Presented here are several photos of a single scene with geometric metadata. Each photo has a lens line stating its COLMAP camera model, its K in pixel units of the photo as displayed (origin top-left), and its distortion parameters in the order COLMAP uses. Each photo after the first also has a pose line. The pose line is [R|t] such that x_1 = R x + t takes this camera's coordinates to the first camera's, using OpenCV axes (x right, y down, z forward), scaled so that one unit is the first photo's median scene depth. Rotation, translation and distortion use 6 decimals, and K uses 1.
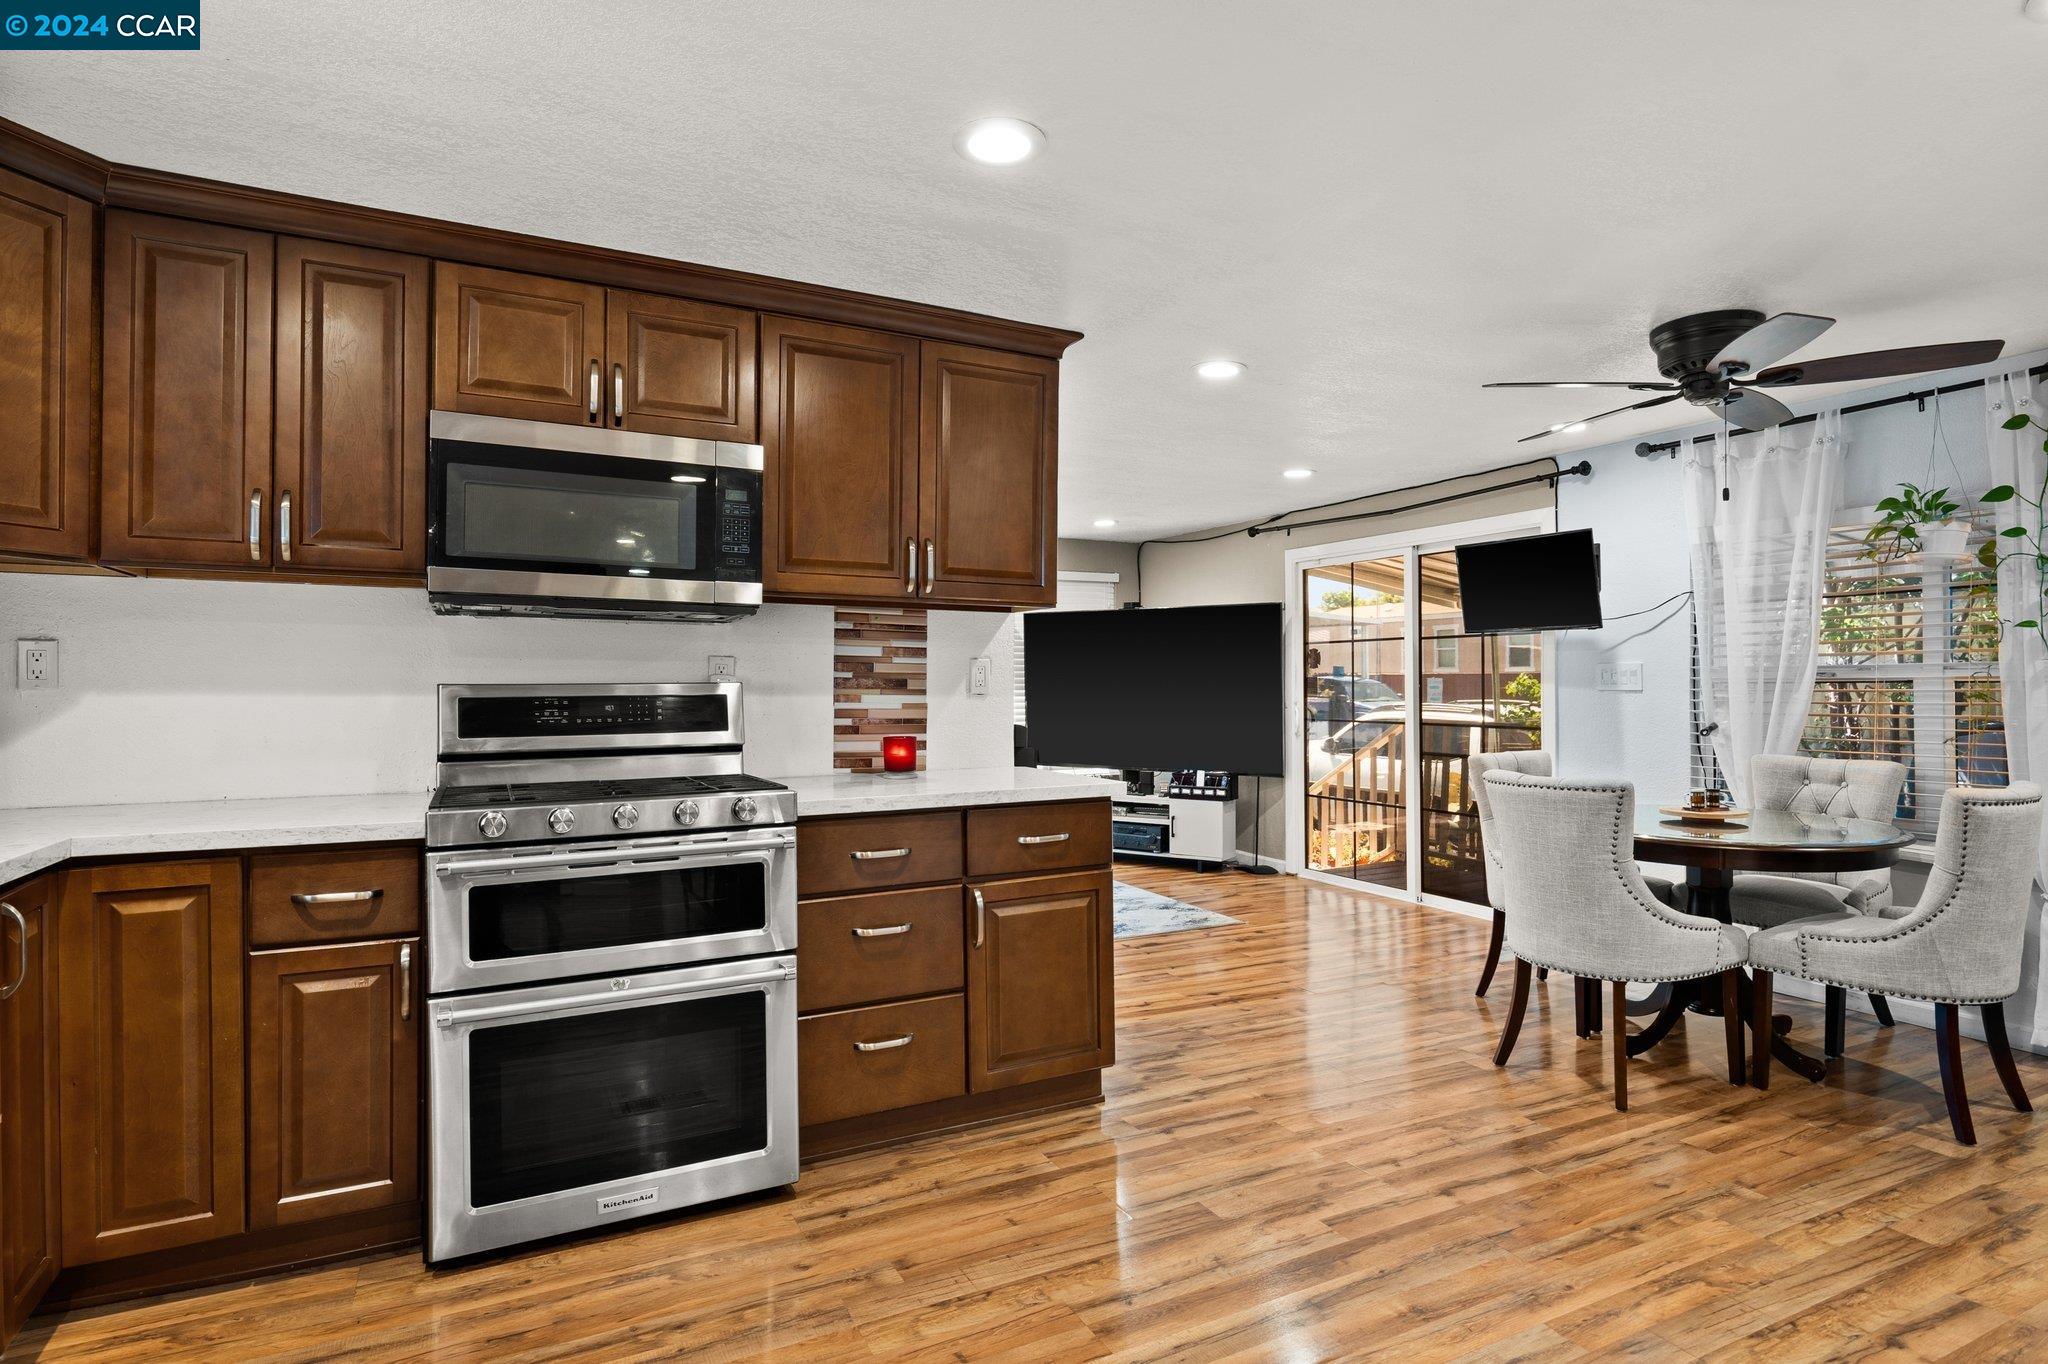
lens RADIAL K [[1068.0, 0, 1022.3], [0, 1068.0, 671.4], [0, 0, 1]] dist [-0.006890, 0.000927]
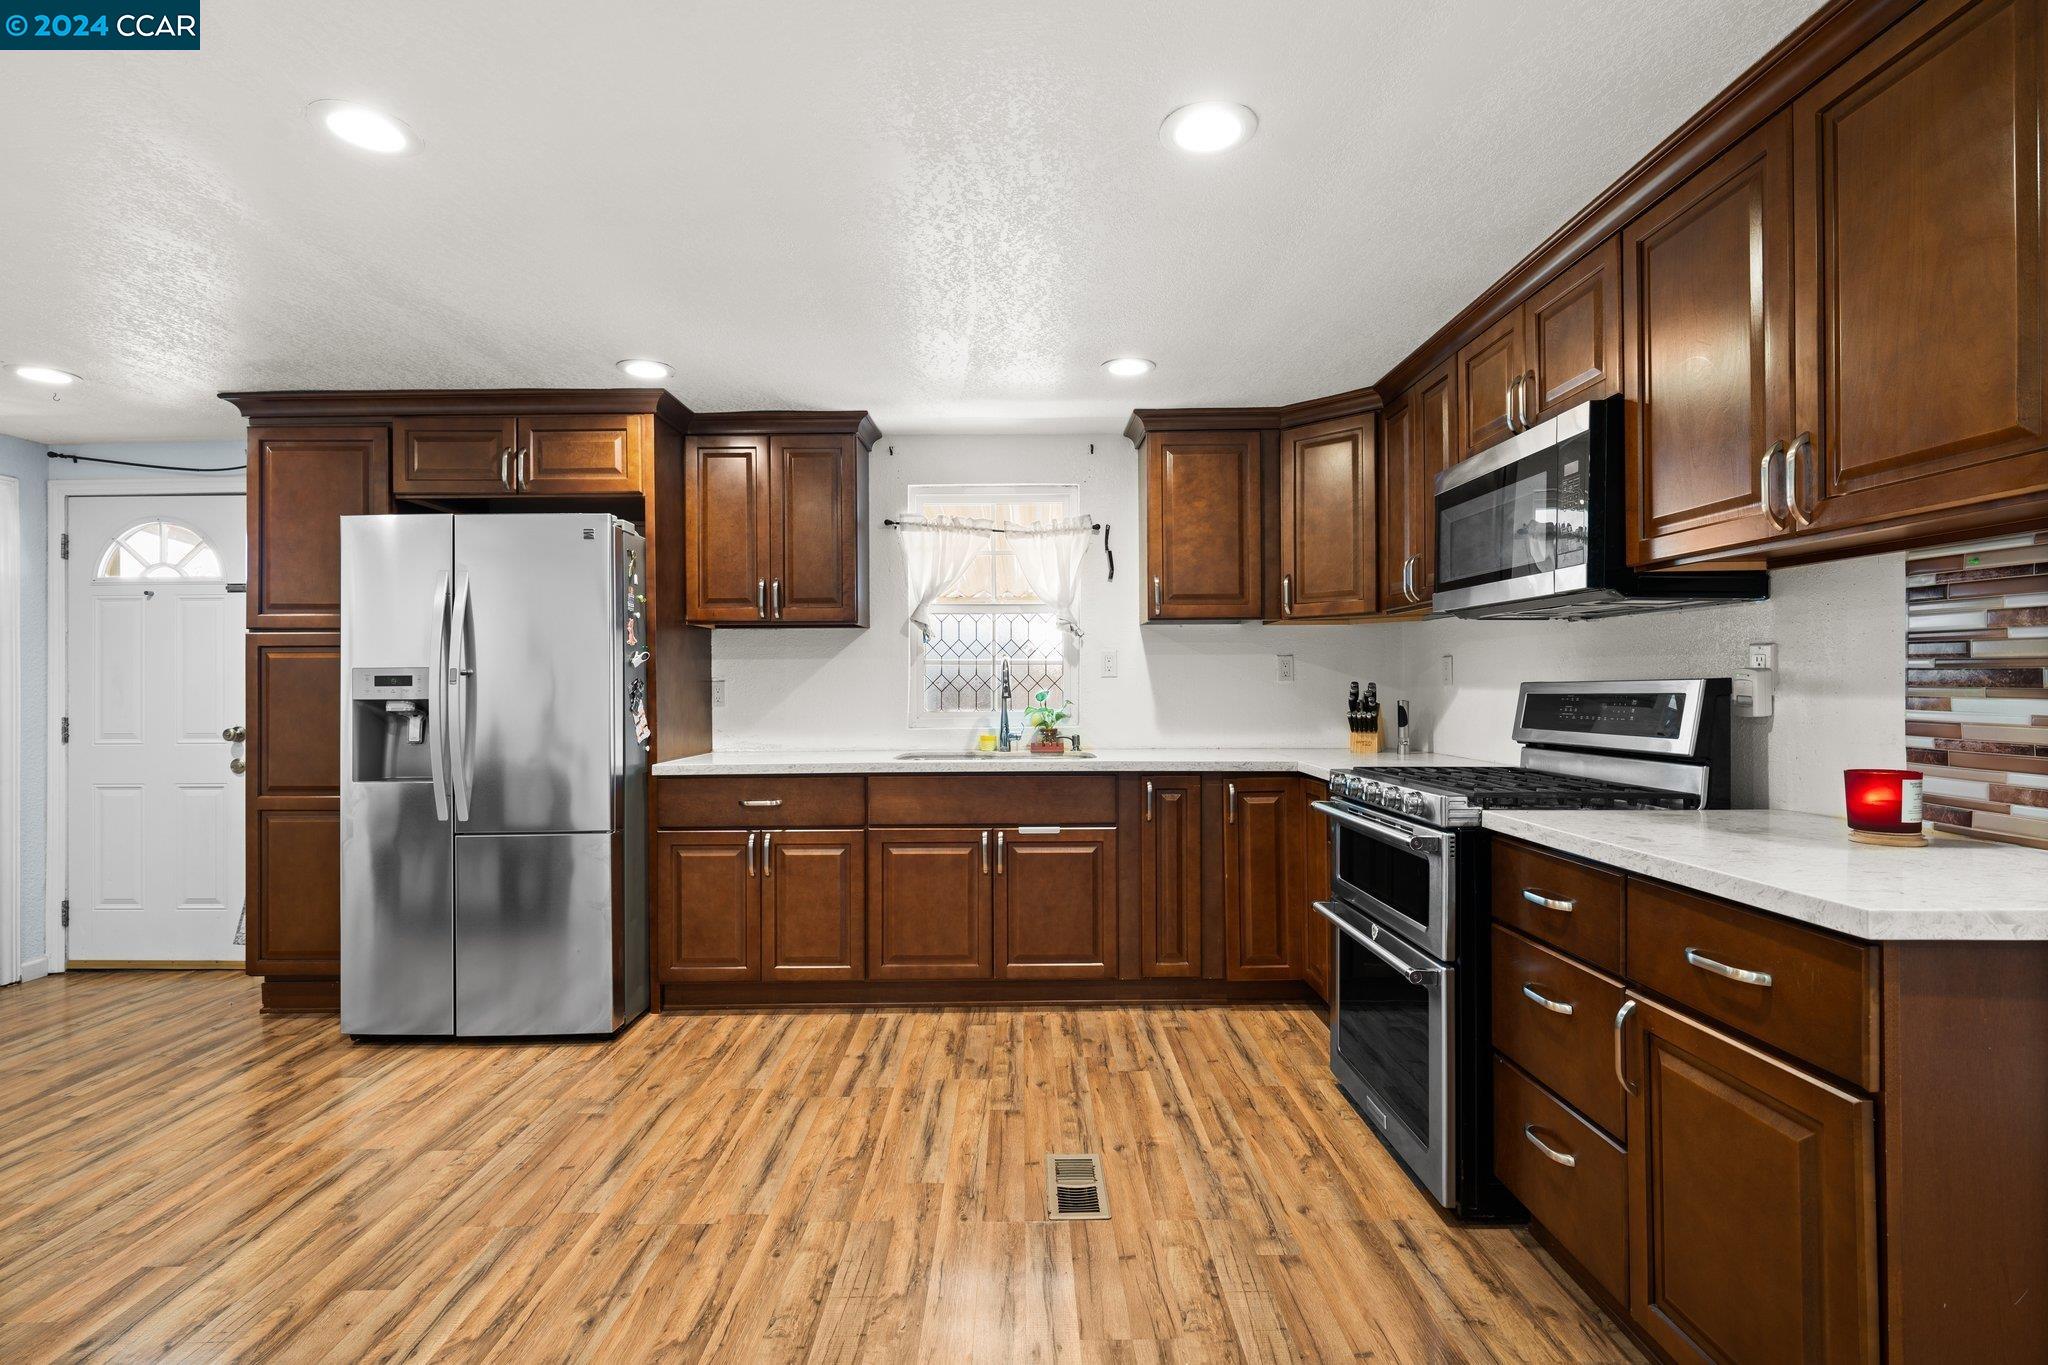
lens RADIAL K [[931.7, 0, 1024.0], [0, 931.7, 682.5], [0, 0, 1]] dist [0.000384, 0.000052]
pose [[-0.449579, 0.000400, -0.893240, 0.627977], [0.018727, 0.999784, -0.008978, 0.010833], [0.893044, -0.020764, -0.449490, 0.943412]]
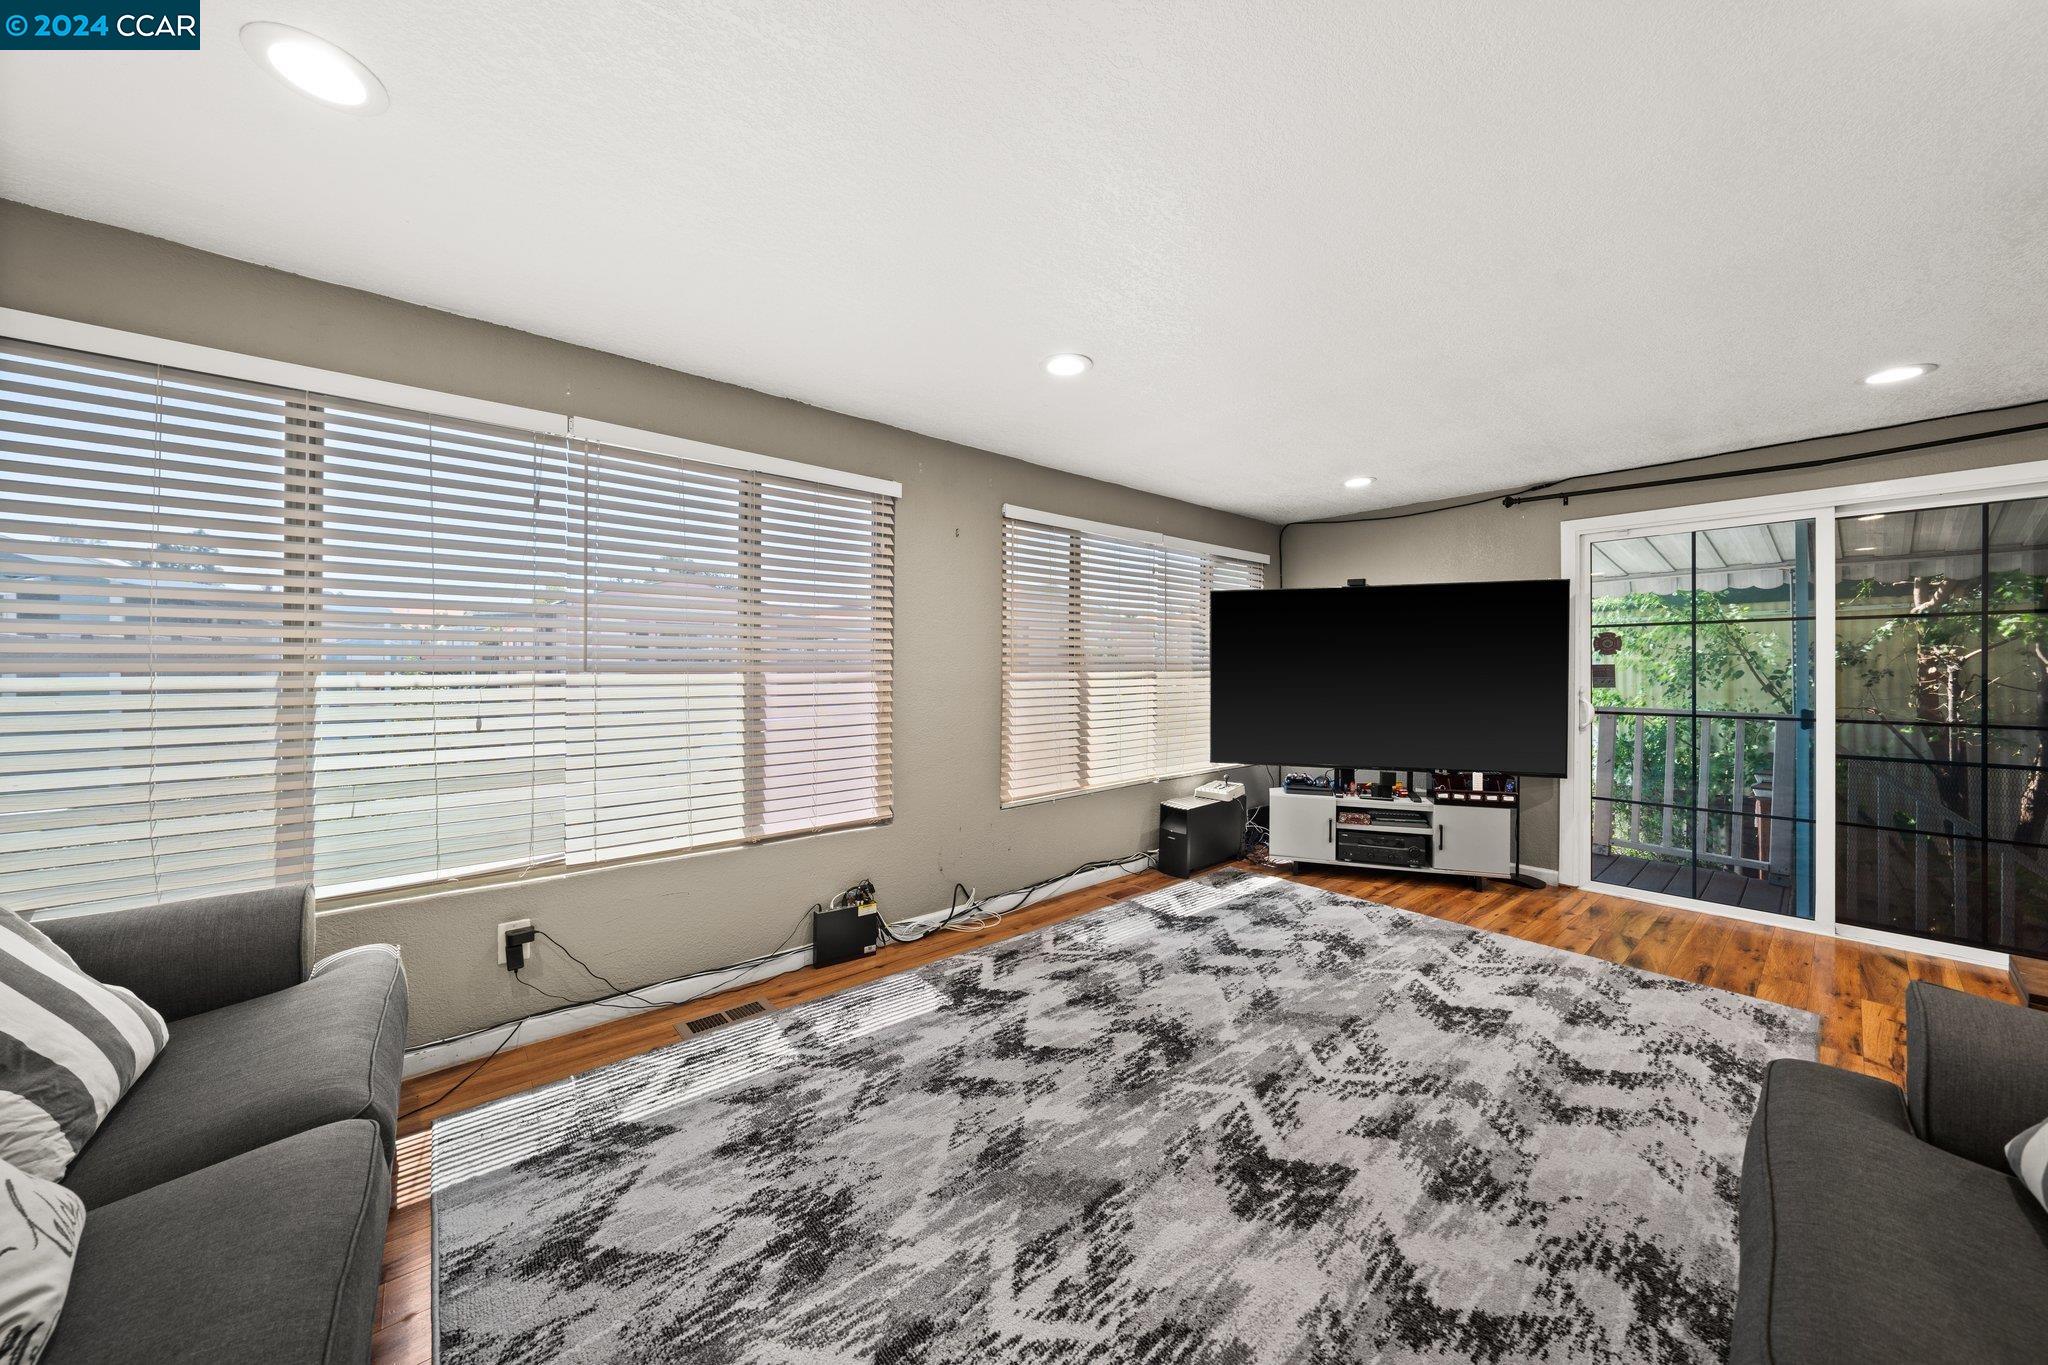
lens RADIAL K [[700.9, 0, 1019.2], [0, 700.9, 678.9], [0, 0, 1]] dist [-0.003686, -0.000026]
pose [[0.975316, -0.004058, 0.220775, -0.777710], [-0.001733, 0.999660, 0.026032, 0.008241], [-0.220805, -0.025772, 0.974977, 1.304965]]
